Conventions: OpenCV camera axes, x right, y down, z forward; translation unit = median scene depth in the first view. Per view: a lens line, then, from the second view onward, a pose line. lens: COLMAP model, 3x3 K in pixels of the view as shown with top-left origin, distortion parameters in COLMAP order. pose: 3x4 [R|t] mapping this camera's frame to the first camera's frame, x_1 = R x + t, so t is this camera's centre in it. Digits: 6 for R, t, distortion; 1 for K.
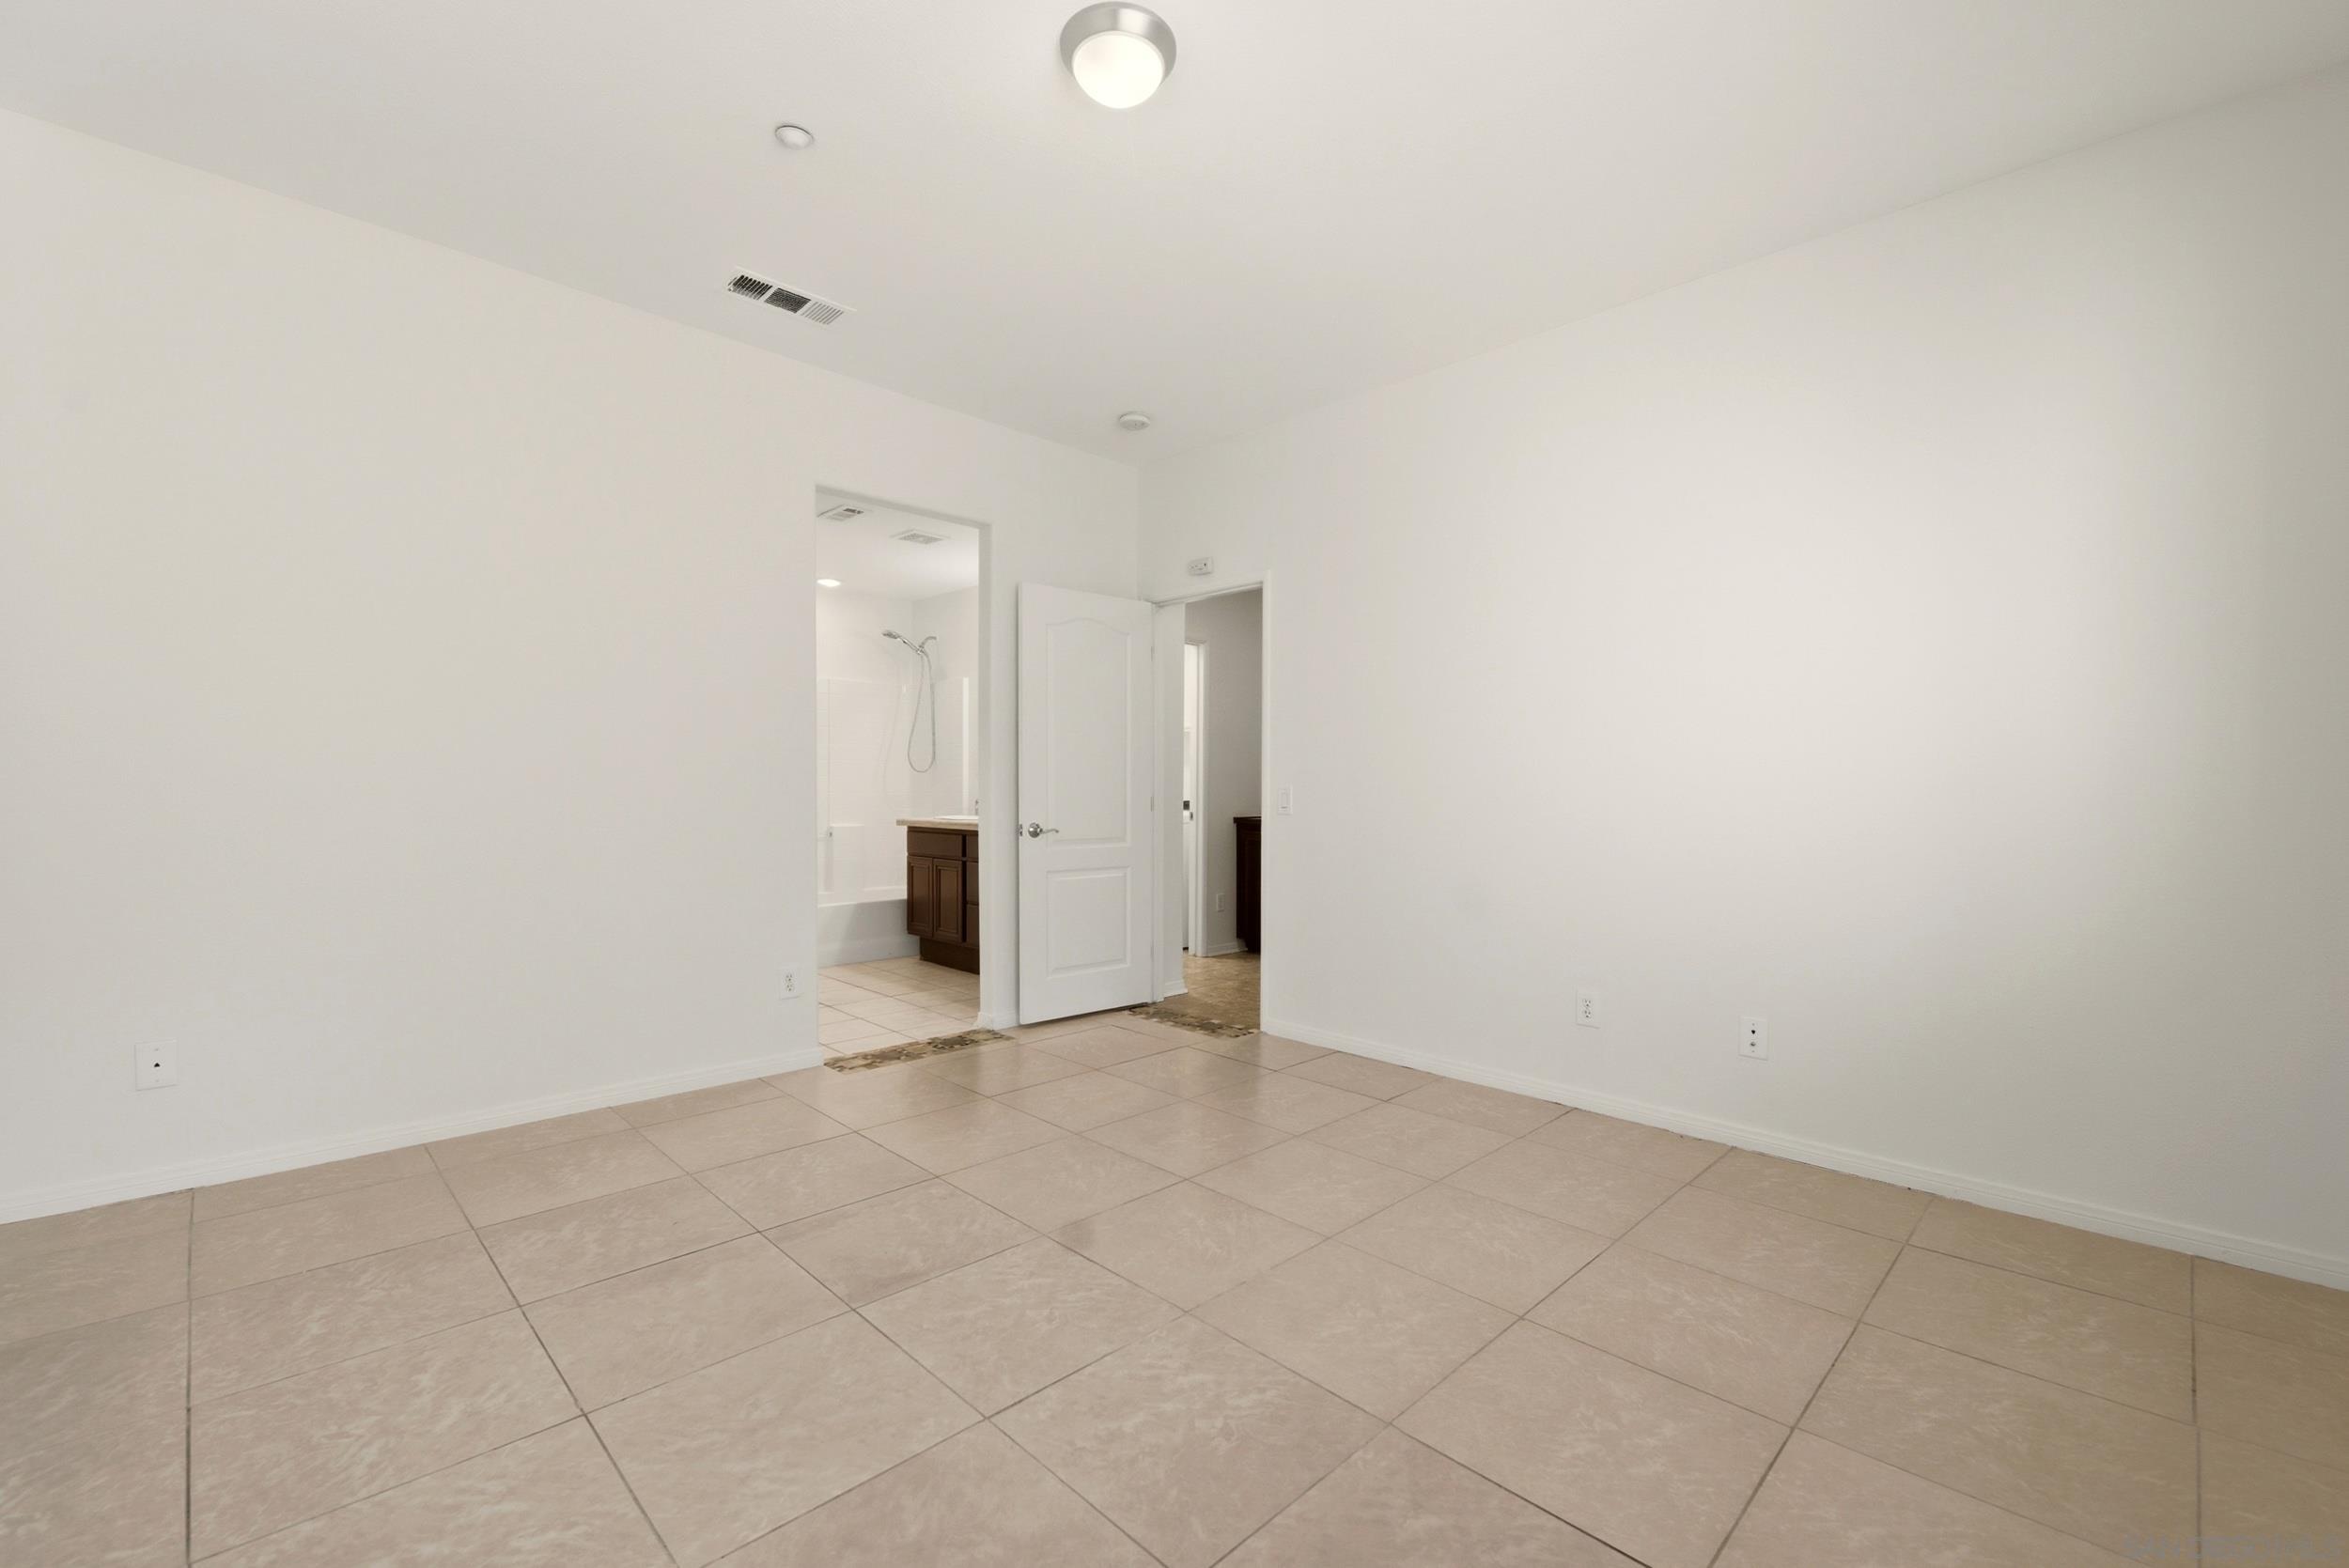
lens RADIAL K [[987.3, 0, 1174.5], [0, 987.3, 784.0], [0, 0, 1]] dist [-0.000733, -0.000424]
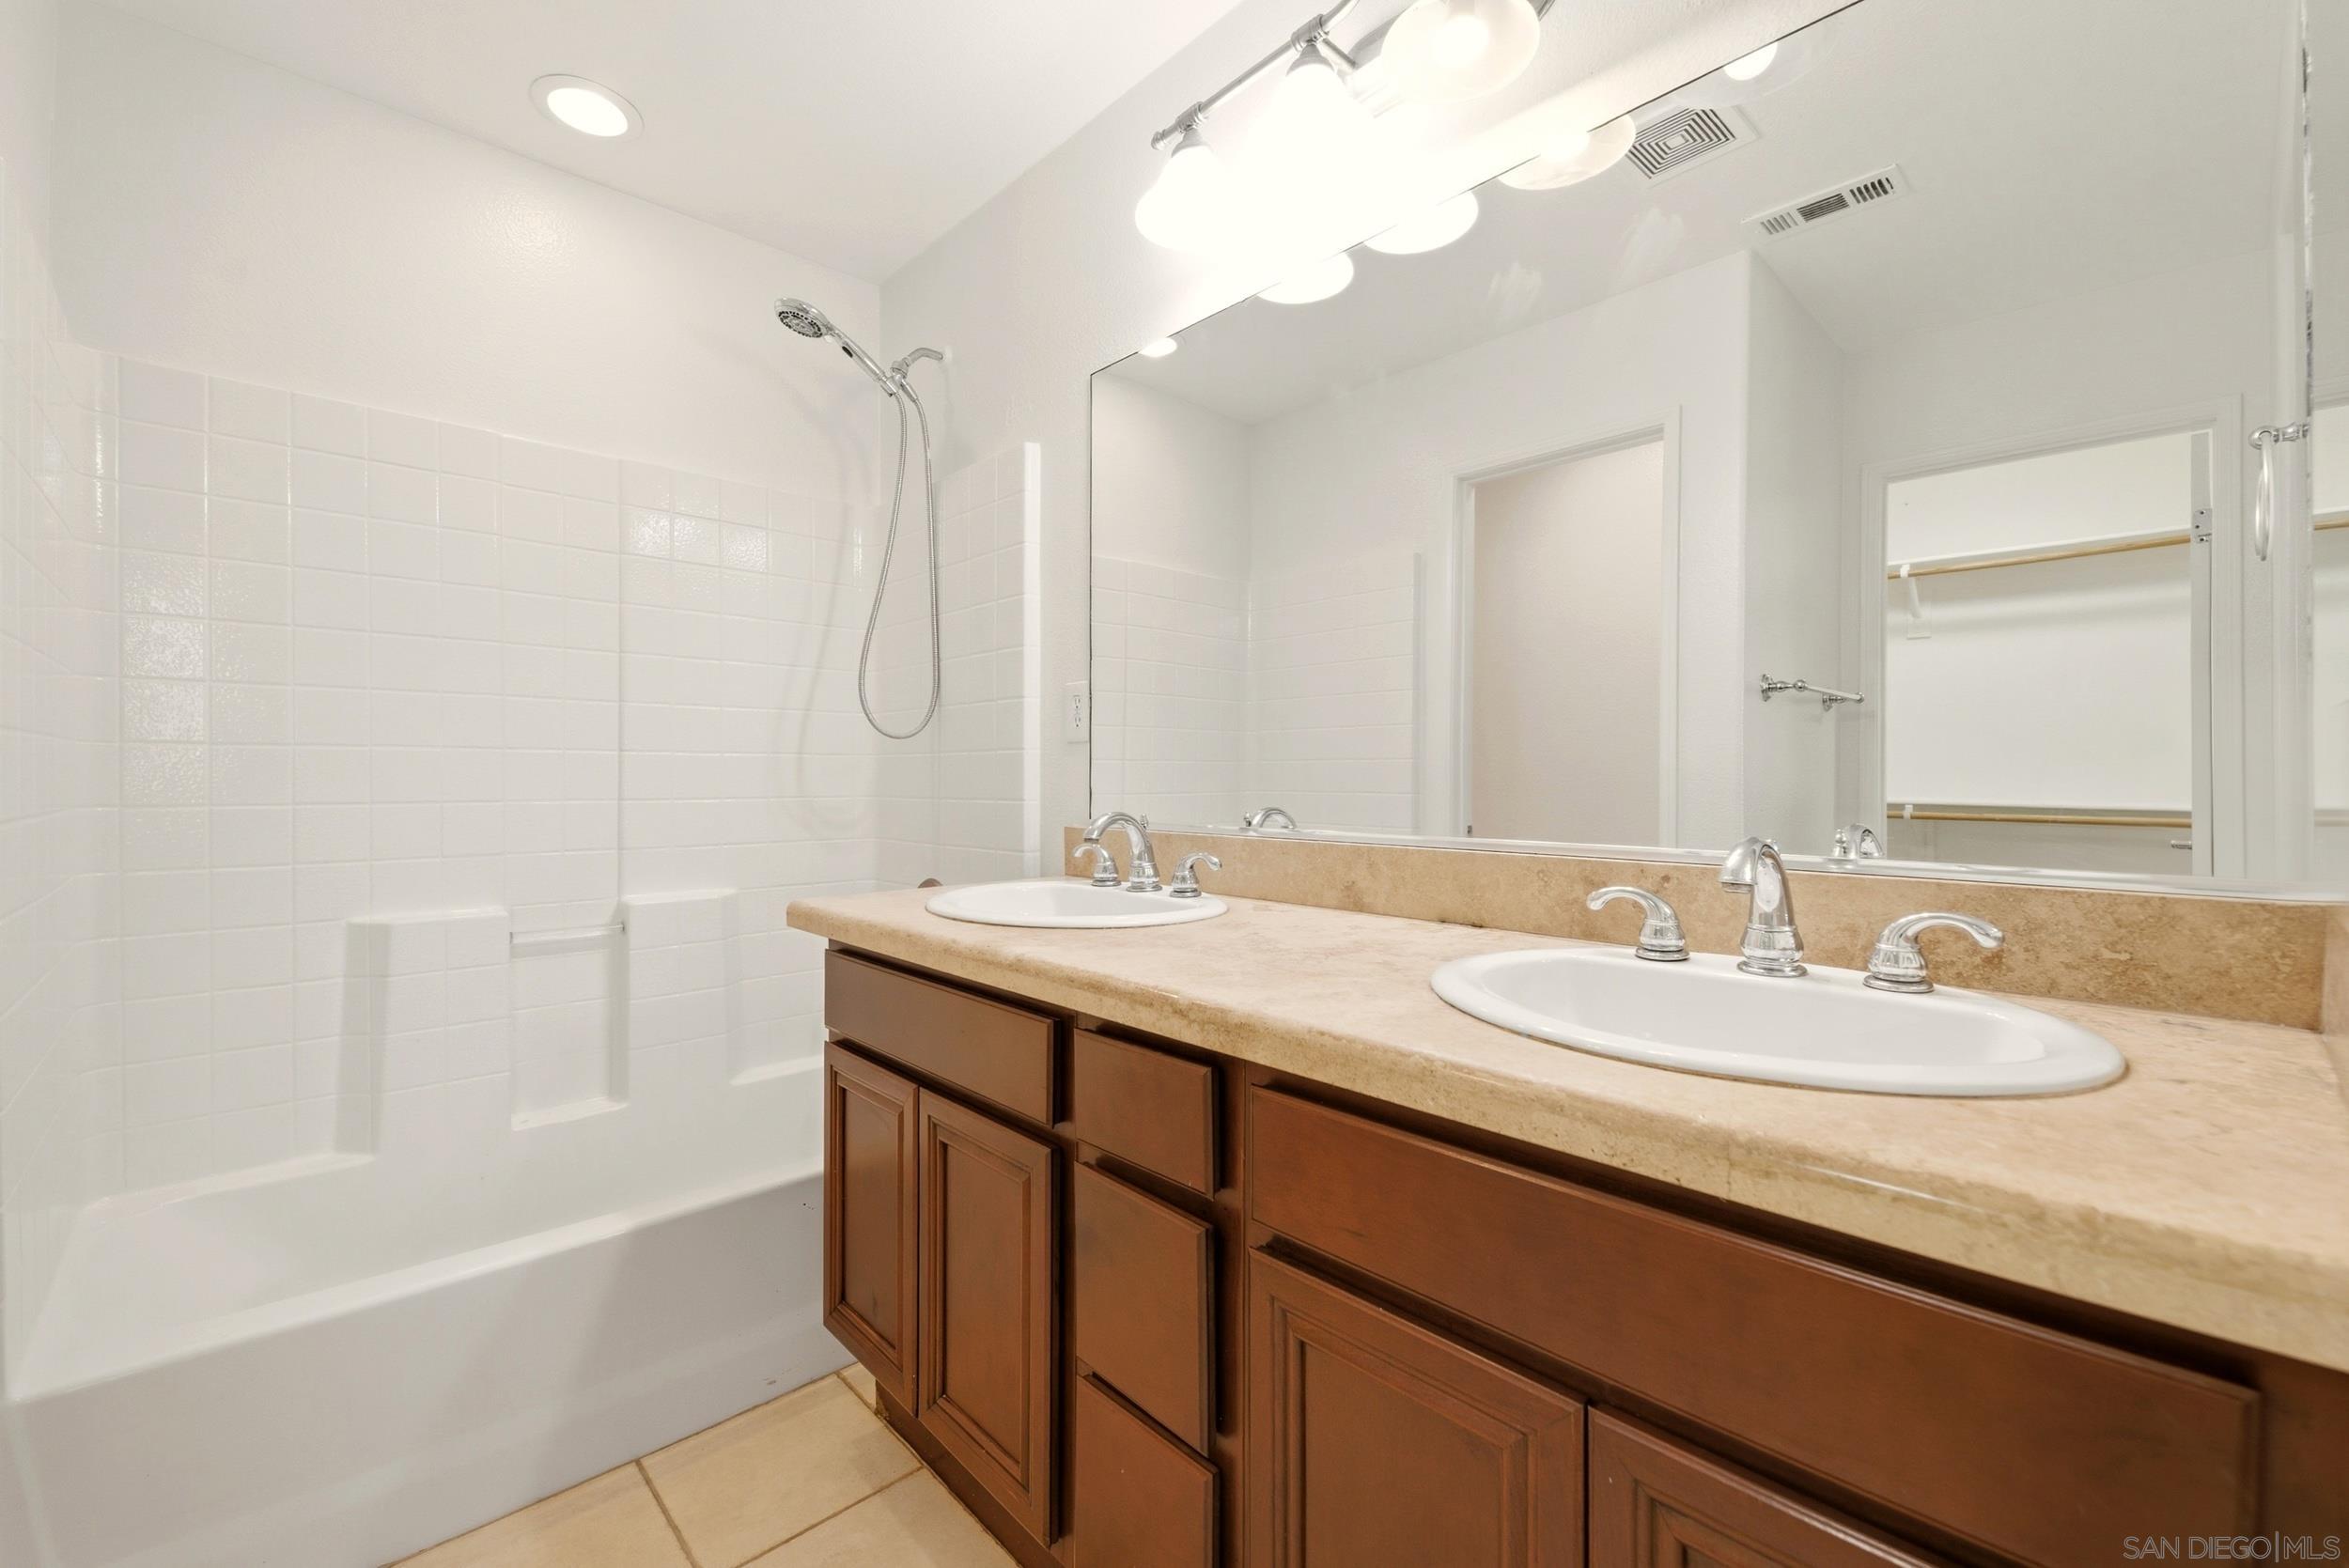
lens RADIAL K [[952.4, 0, 1184.1], [0, 952.4, 775.7], [0, 0, 1]] dist [0.001770, -0.006950]
pose [[0.999964, -0.003093, -0.007917, -0.159413], [0.003061, 0.999987, -0.003996, 0.001785], [0.007929, 0.003972, 0.999961, 0.688108]]
